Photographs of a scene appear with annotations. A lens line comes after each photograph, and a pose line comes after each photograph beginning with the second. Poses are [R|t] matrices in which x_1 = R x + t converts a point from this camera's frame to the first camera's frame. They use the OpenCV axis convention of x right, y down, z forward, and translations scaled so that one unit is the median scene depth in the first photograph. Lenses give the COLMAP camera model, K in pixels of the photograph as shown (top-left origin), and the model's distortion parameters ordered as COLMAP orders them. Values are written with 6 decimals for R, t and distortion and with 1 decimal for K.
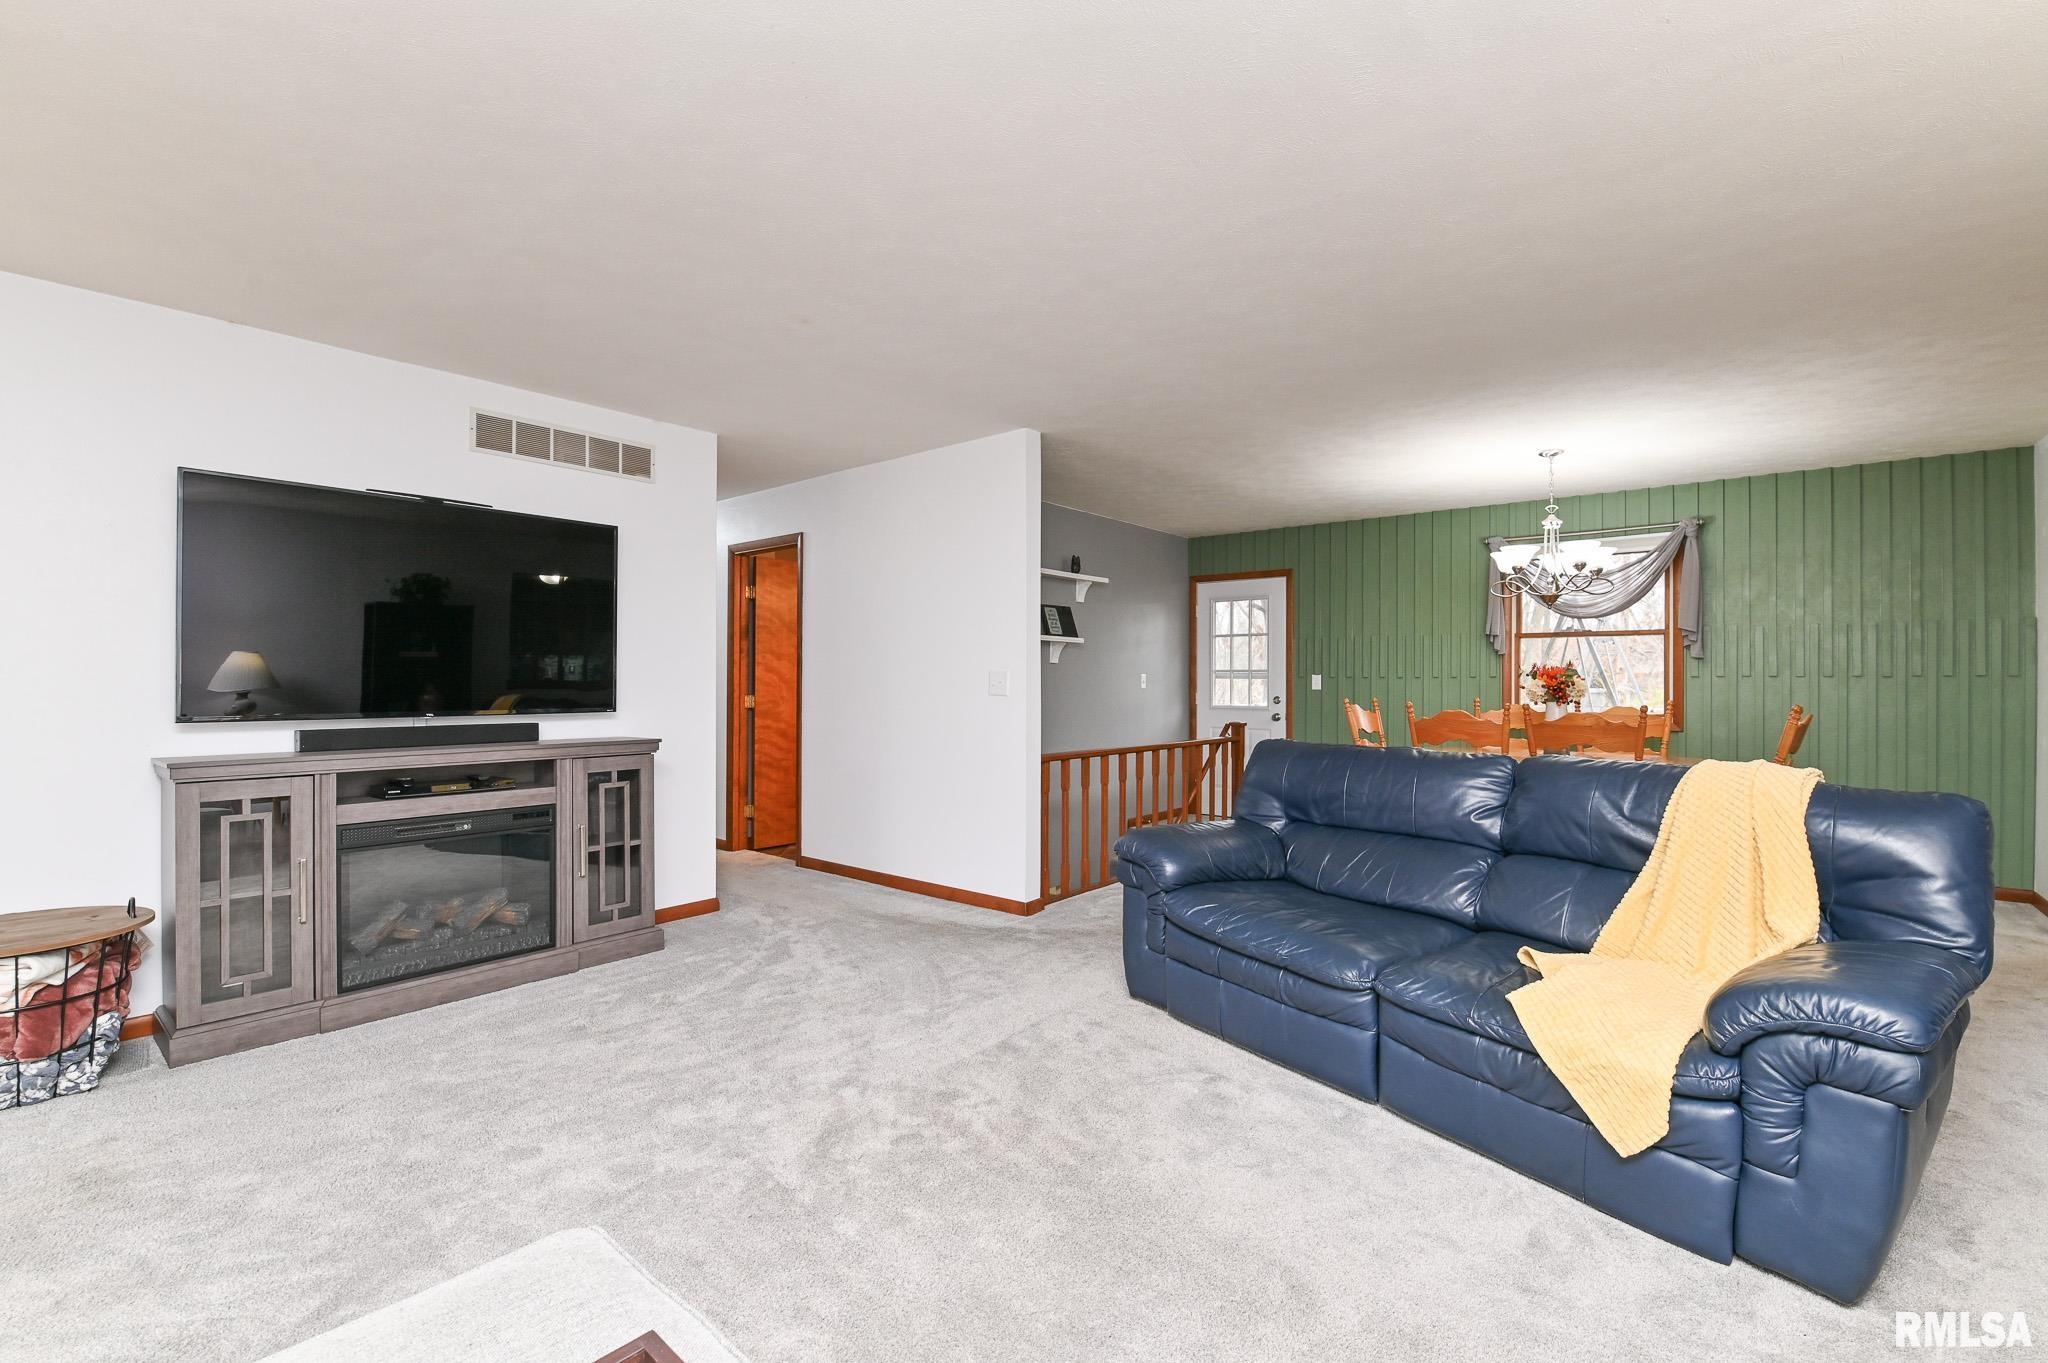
lens RADIAL K [[874.5, 0, 1021.2], [0, 874.5, 679.4], [0, 0, 1]] dist [-0.025424, -0.000803]
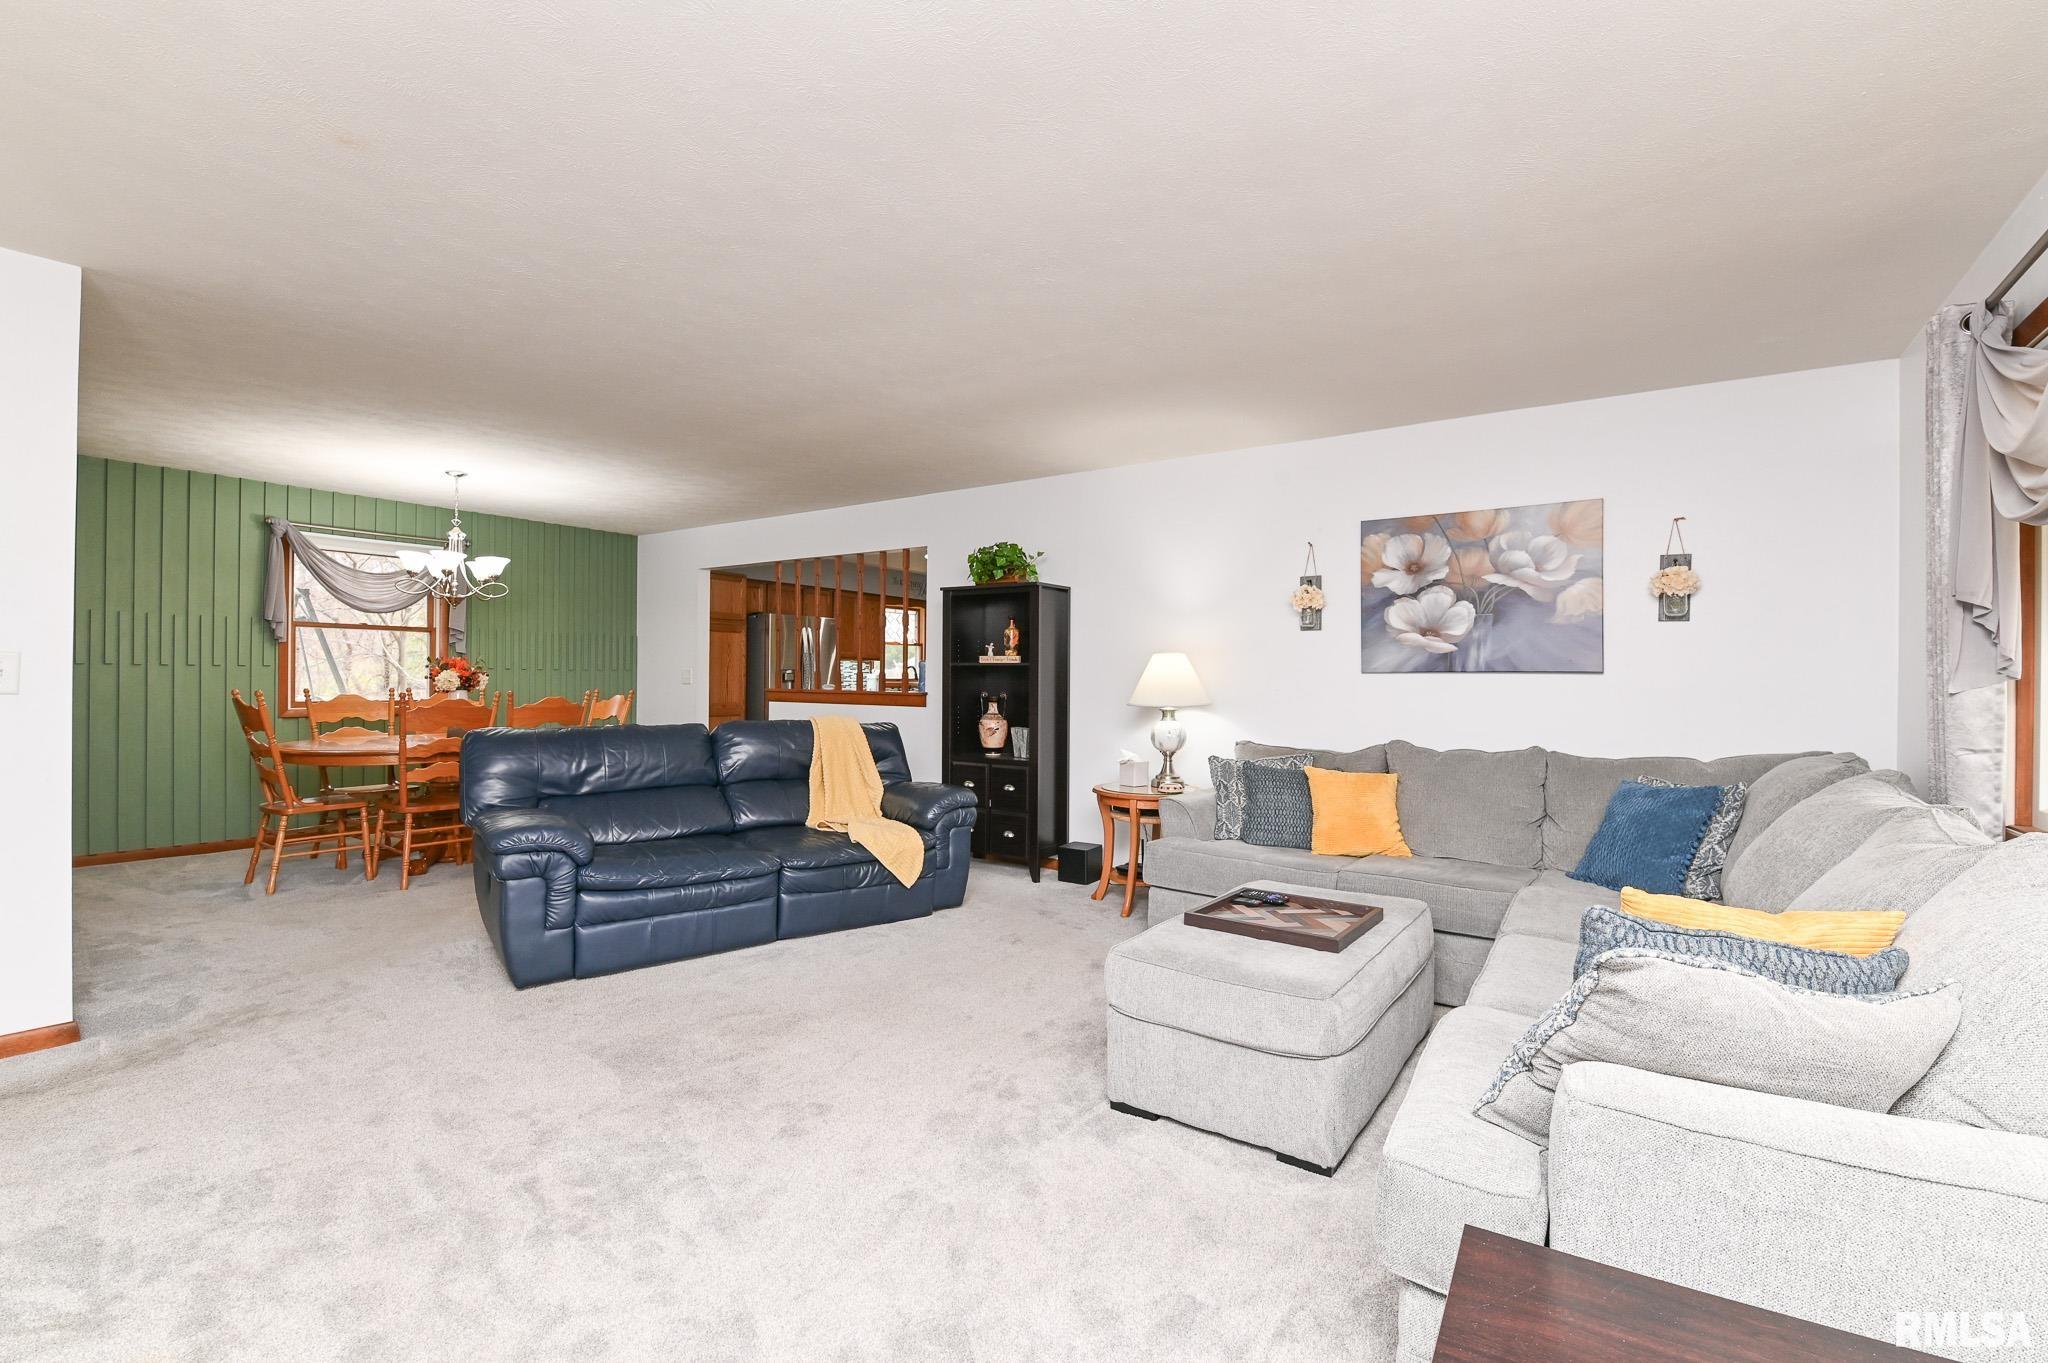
lens RADIAL K [[874.5, 0, 1021.8], [0, 874.5, 684.0], [0, 0, 1]] dist [-0.025424, -0.000803]
pose [[-0.072835, -0.005878, 0.997327, -0.488444], [-0.017000, 0.999845, 0.004651, -0.000843], [-0.997199, -0.016616, -0.072923, 0.274106]]
